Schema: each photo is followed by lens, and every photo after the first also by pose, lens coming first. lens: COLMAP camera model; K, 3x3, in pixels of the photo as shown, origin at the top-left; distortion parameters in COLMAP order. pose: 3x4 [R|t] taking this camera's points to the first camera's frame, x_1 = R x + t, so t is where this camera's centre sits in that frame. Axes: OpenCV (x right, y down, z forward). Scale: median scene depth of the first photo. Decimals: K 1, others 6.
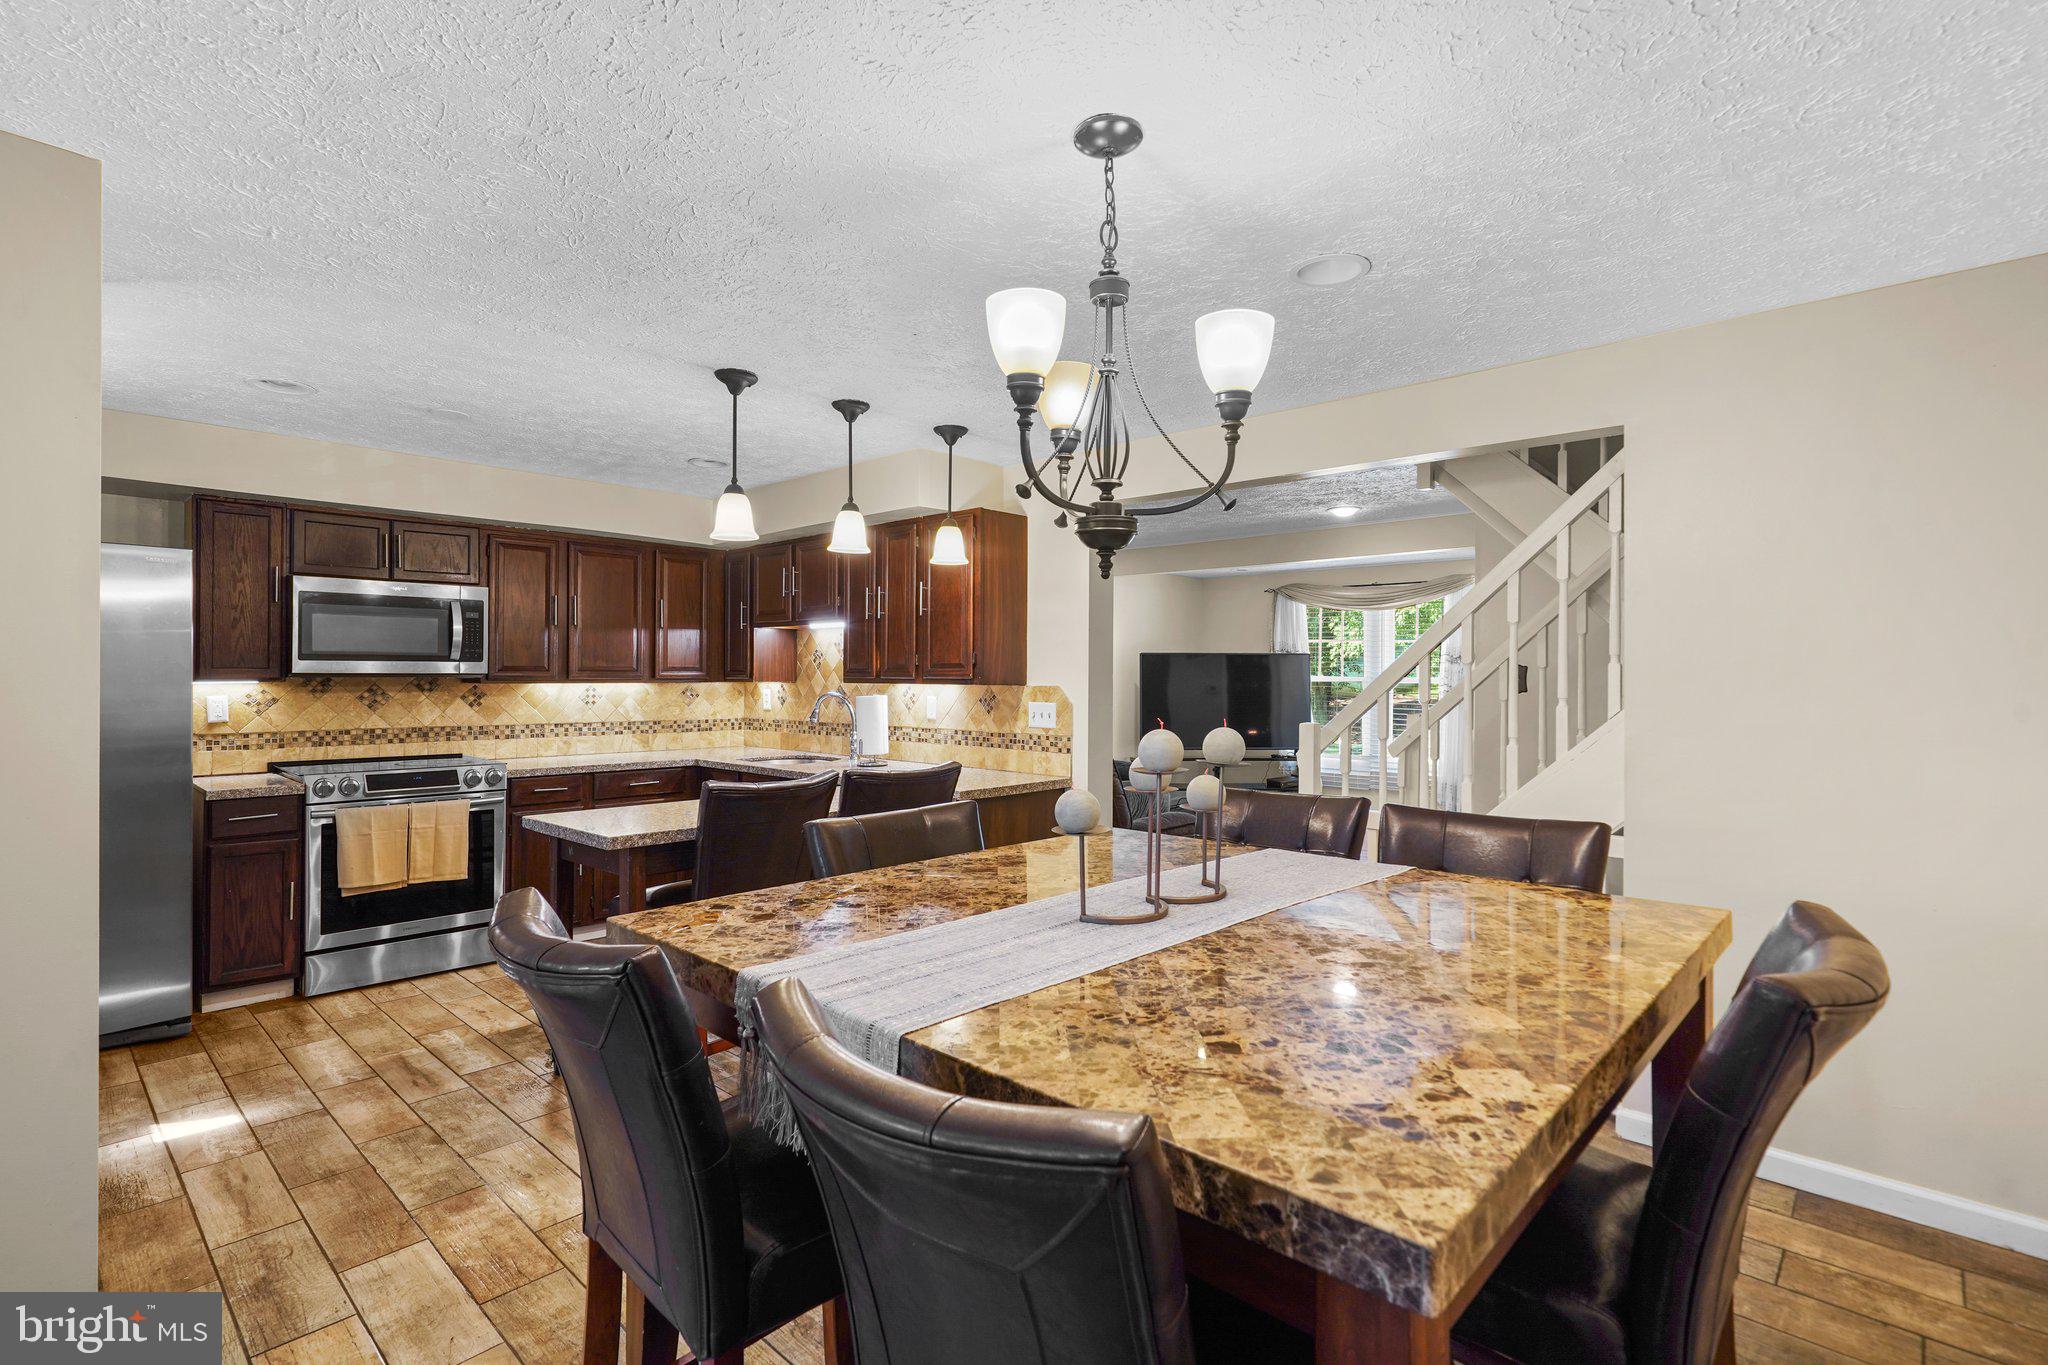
lens RADIAL K [[962.6, 0, 1030.4], [0, 962.6, 680.6], [0, 0, 1]] dist [0.000995, 0.000357]
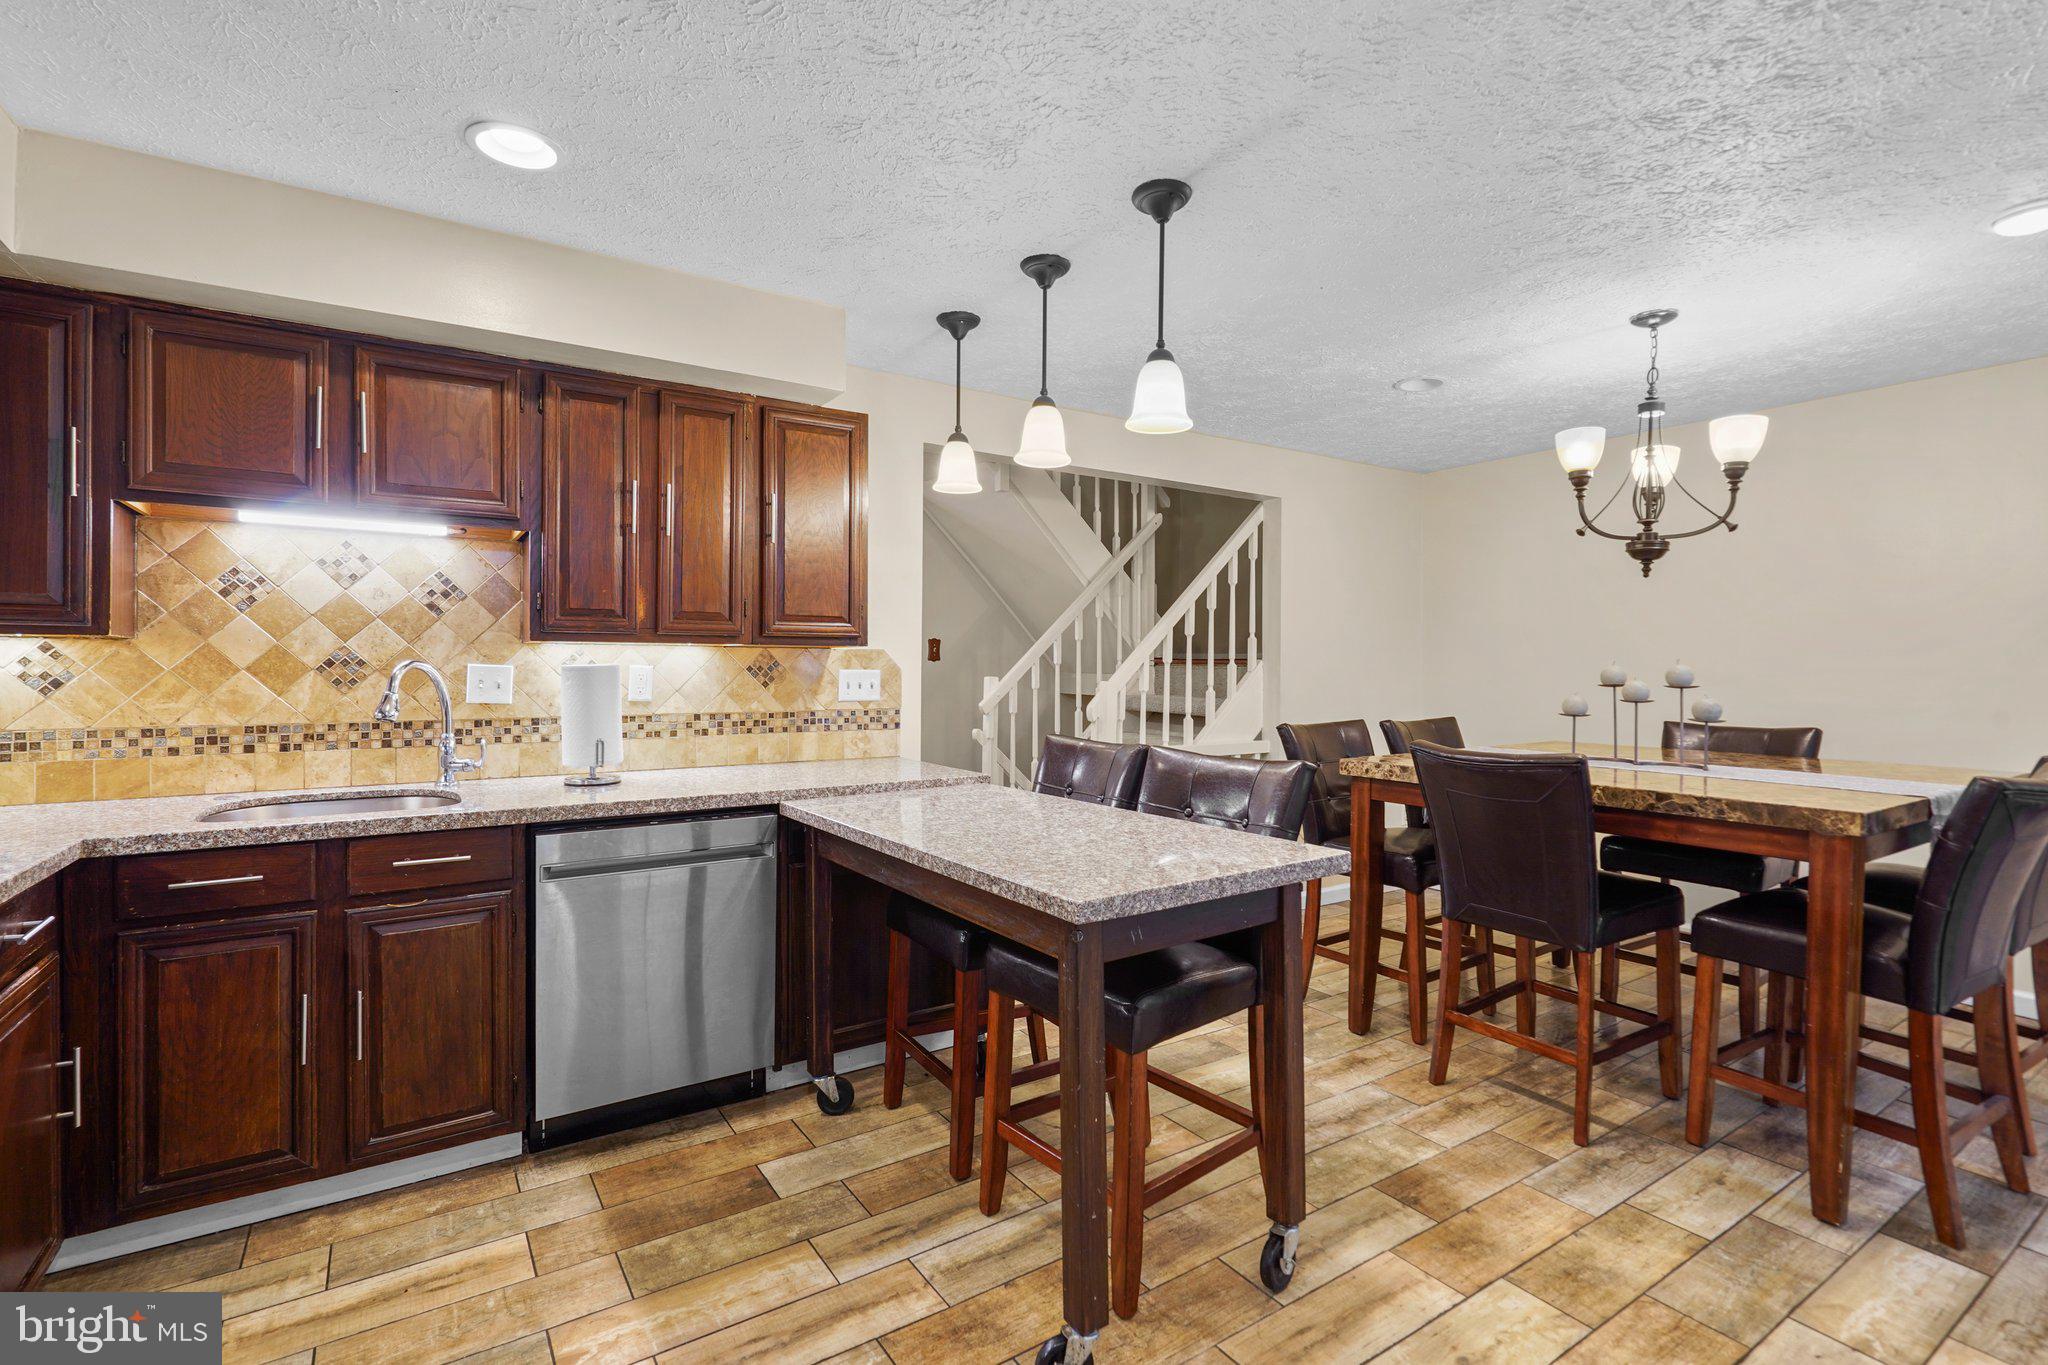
lens RADIAL K [[962.6, 0, 1034.3], [0, 962.6, 673.2], [0, 0, 1]] dist [0.000995, 0.000357]
pose [[0.239416, -0.008578, 0.970879, -0.699099], [0.003176, 0.999963, 0.008052, 0.018693], [-0.970912, 0.001155, 0.239434, 0.628103]]
